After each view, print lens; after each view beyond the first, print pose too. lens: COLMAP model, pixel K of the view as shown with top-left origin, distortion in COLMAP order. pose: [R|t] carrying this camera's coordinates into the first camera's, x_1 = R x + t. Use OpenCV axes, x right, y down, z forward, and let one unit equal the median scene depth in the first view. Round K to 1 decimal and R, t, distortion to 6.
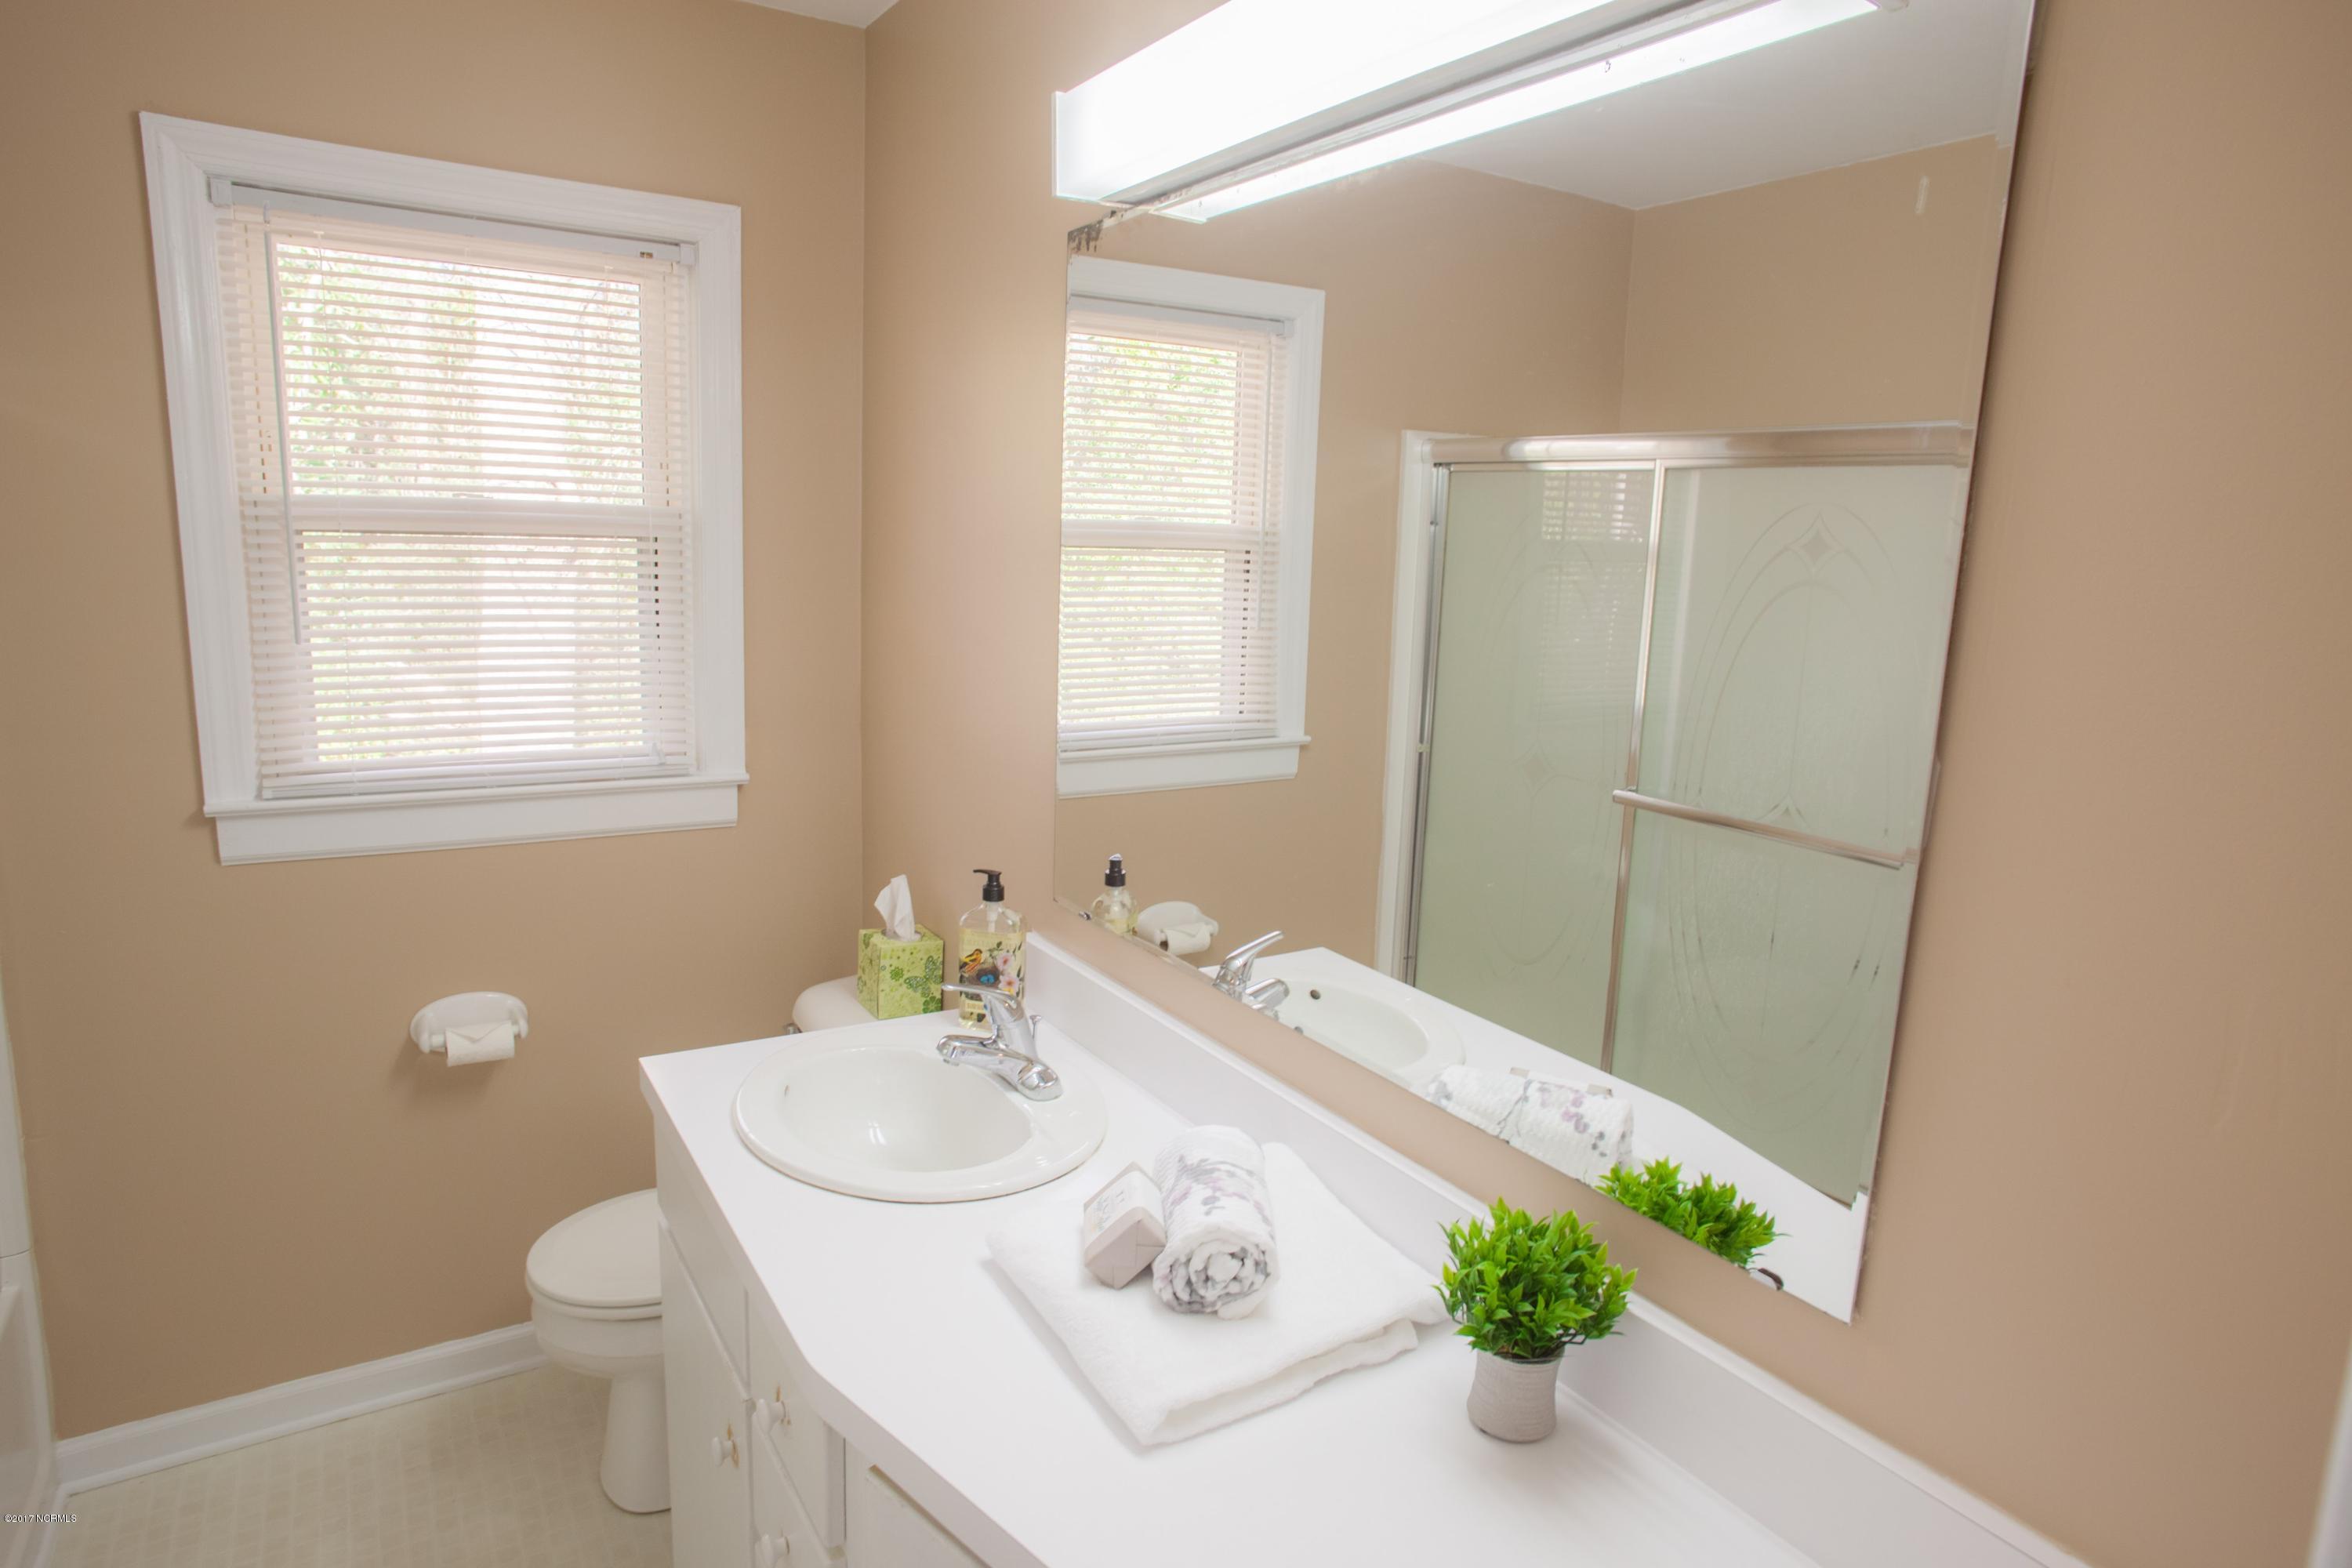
lens RADIAL K [[1355.4, 0, 1183.0], [0, 1355.4, 760.1], [0, 0, 1]] dist [-0.071059, 0.047724]
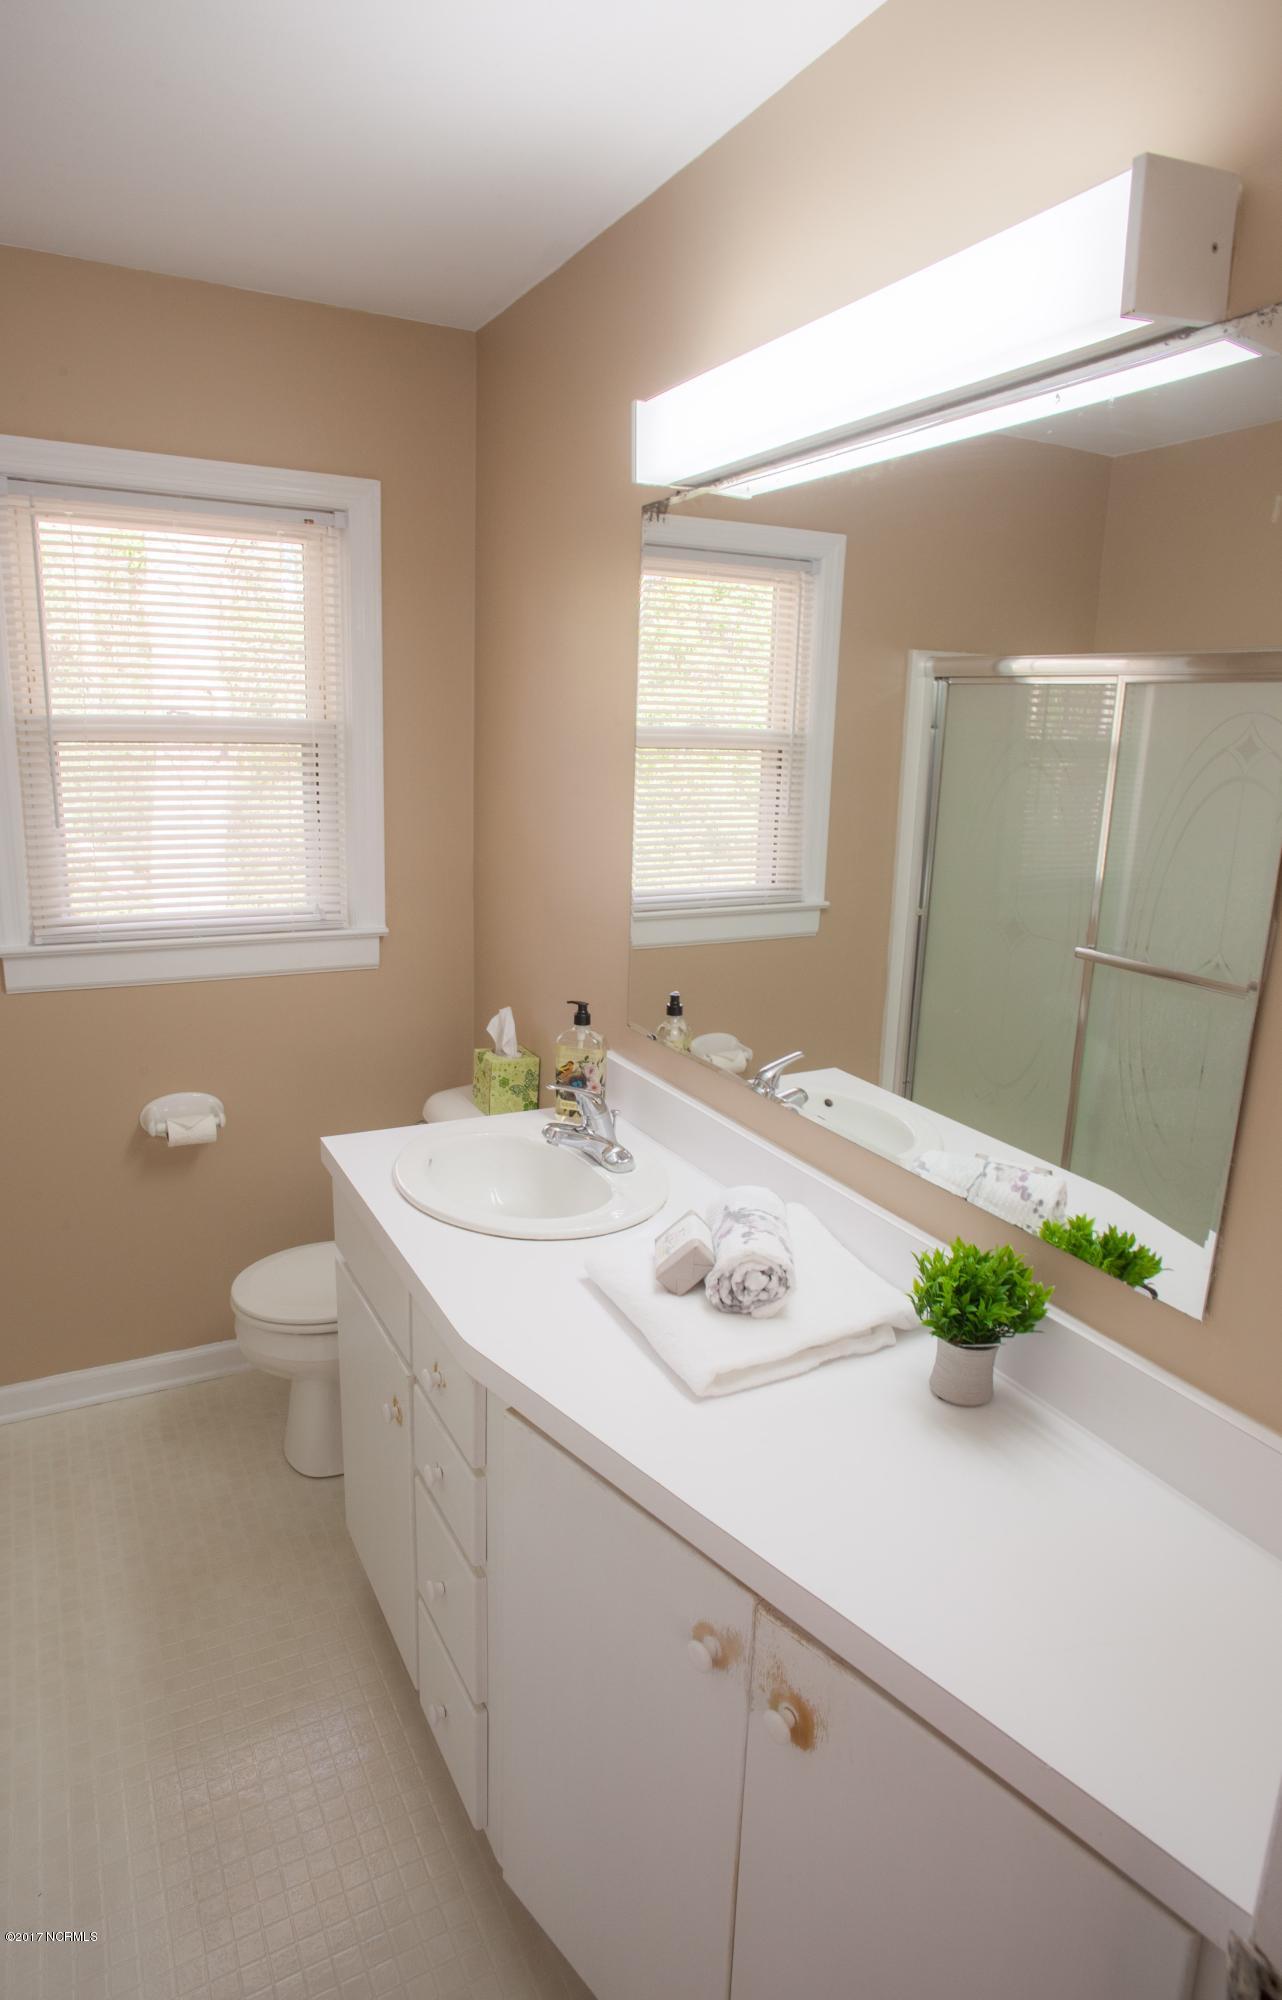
lens RADIAL K [[1141.7, 0, 640.1], [0, 1141.7, 988.8], [0, 0, 1]] dist [-0.062789, 0.002552]
pose [[0.997380, 0.011395, -0.071441, -0.004695], [-0.007198, 0.998248, 0.058723, 0.003007], [0.071985, -0.058055, 0.995715, -0.084584]]
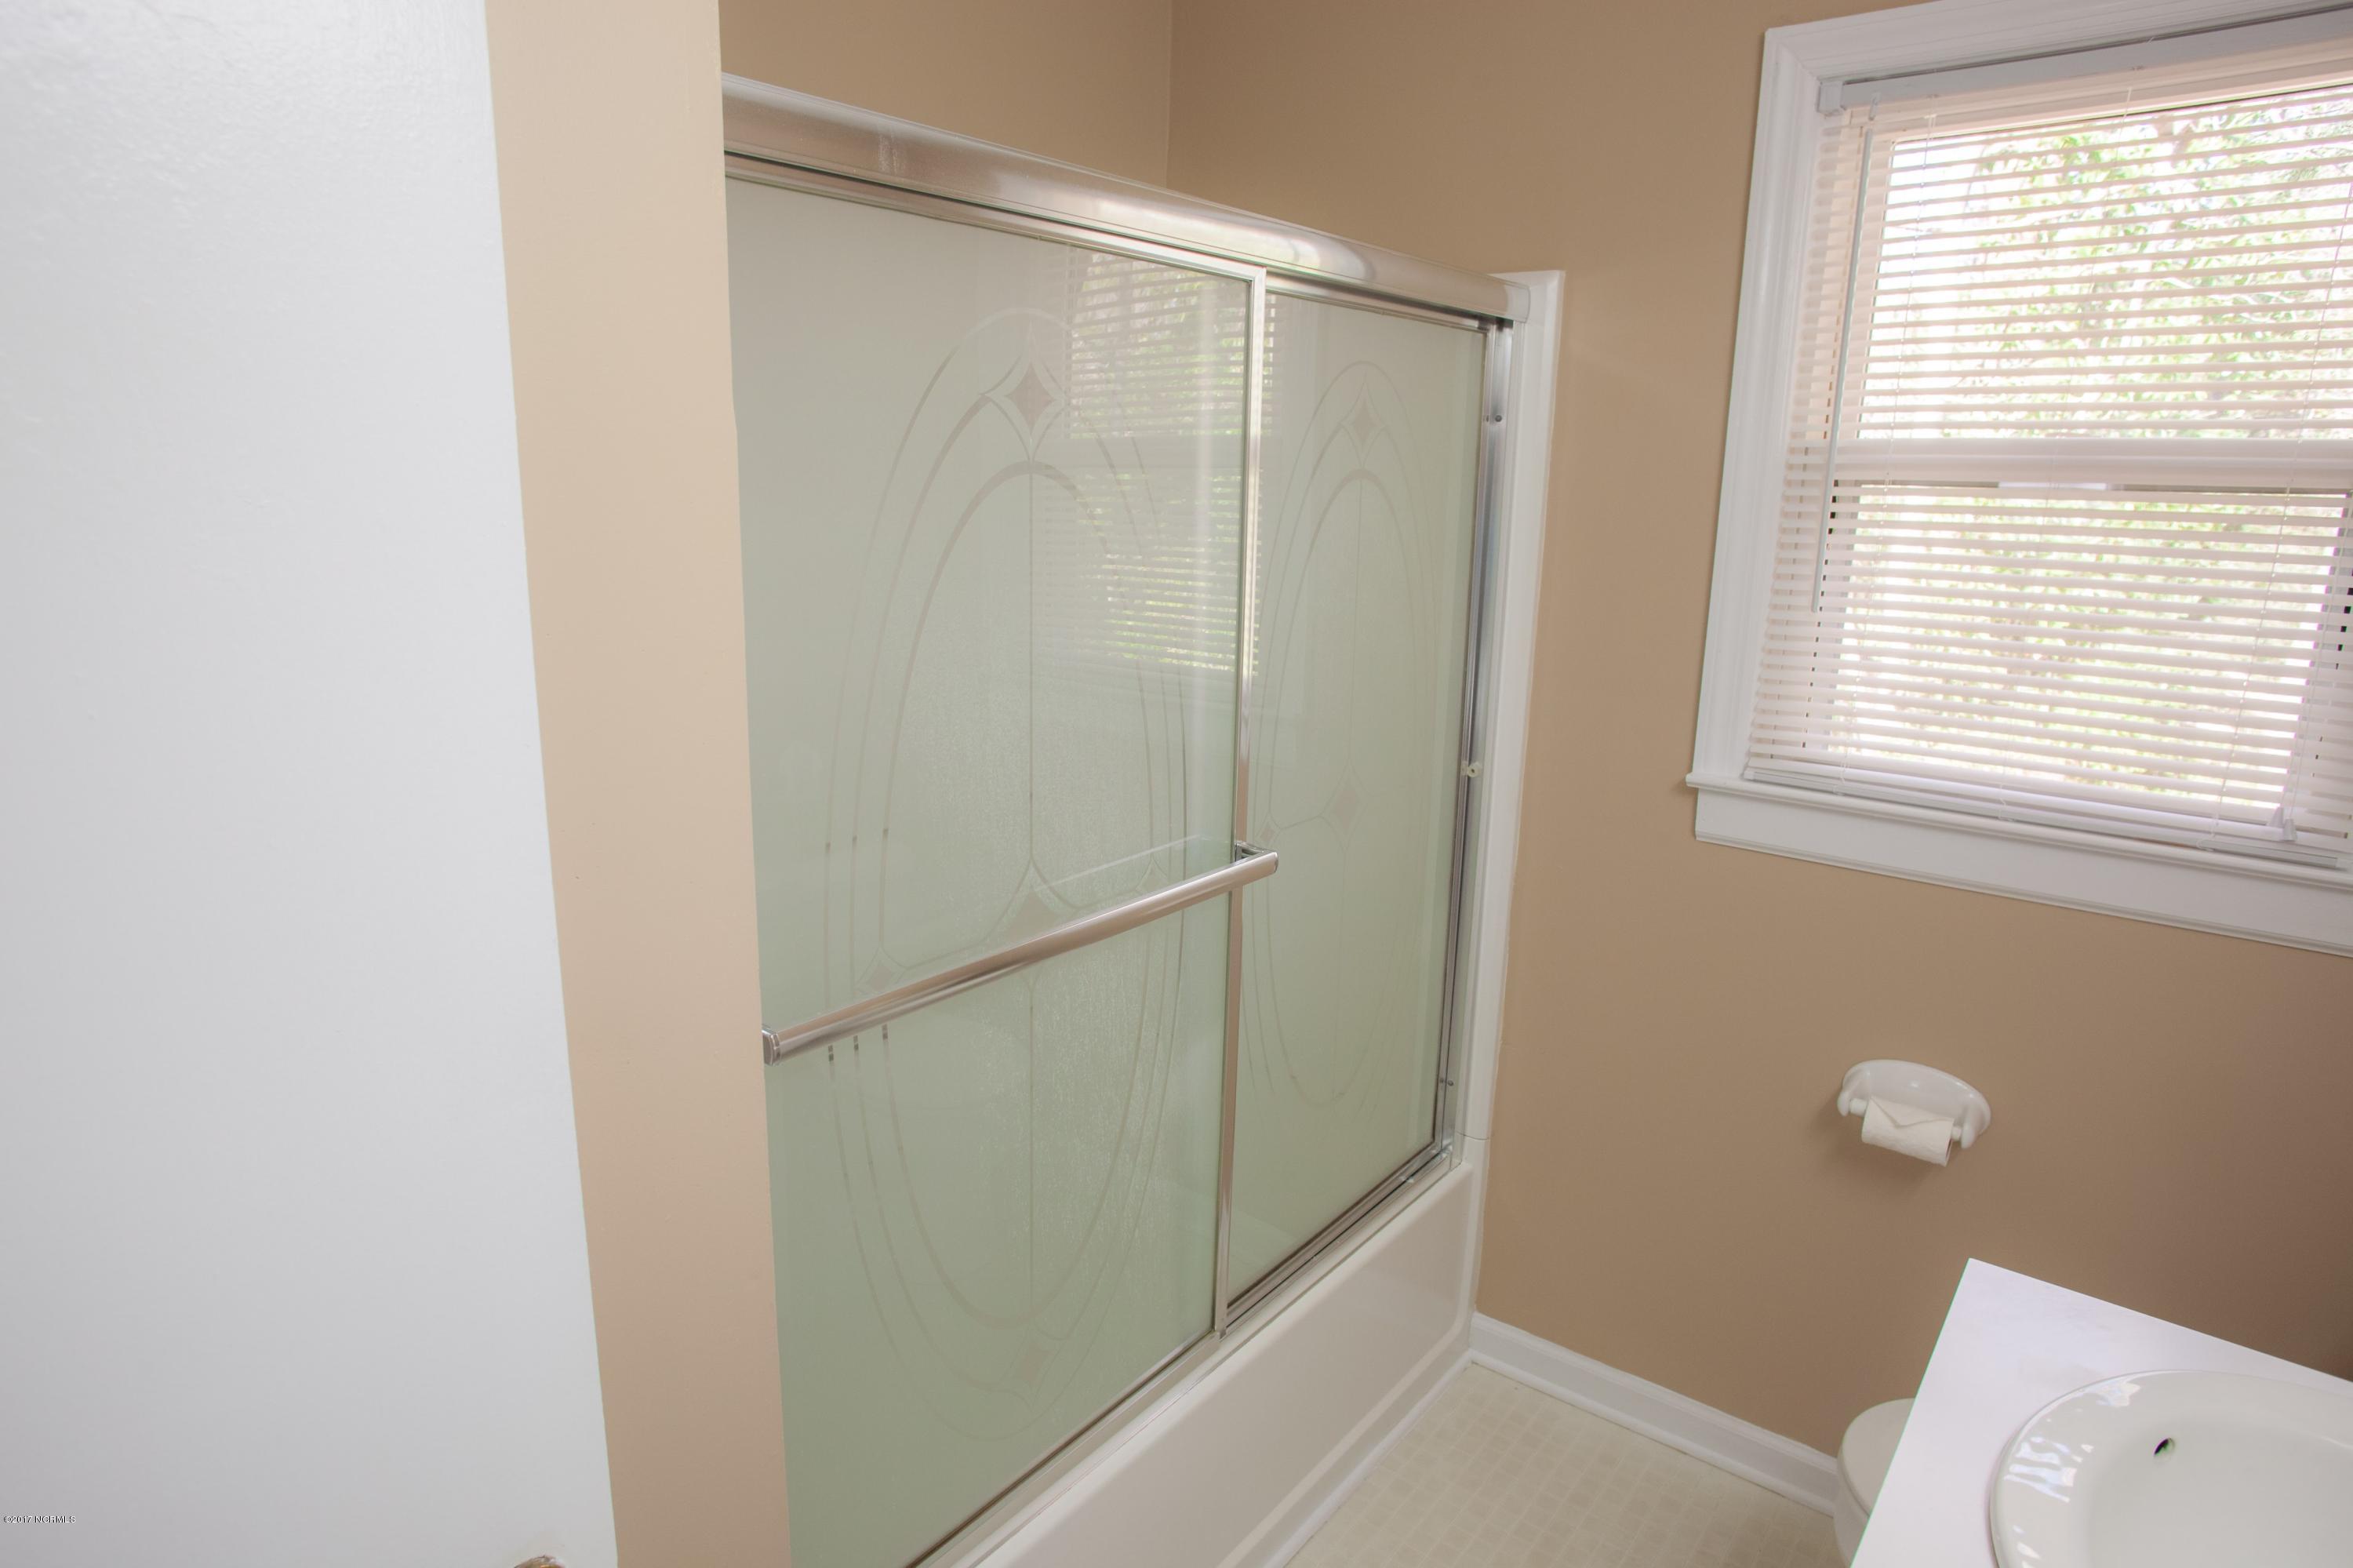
lens RADIAL K [[1356.1, 0, 1180.0], [0, 1356.1, 776.7], [0, 0, 1]] dist [-0.071059, 0.047724]
pose [[0.316066, 0.176550, -0.932166, 0.037966], [-0.158980, 0.978496, 0.131420, -0.031183], [0.935322, 0.106658, 0.337337, 0.328791]]
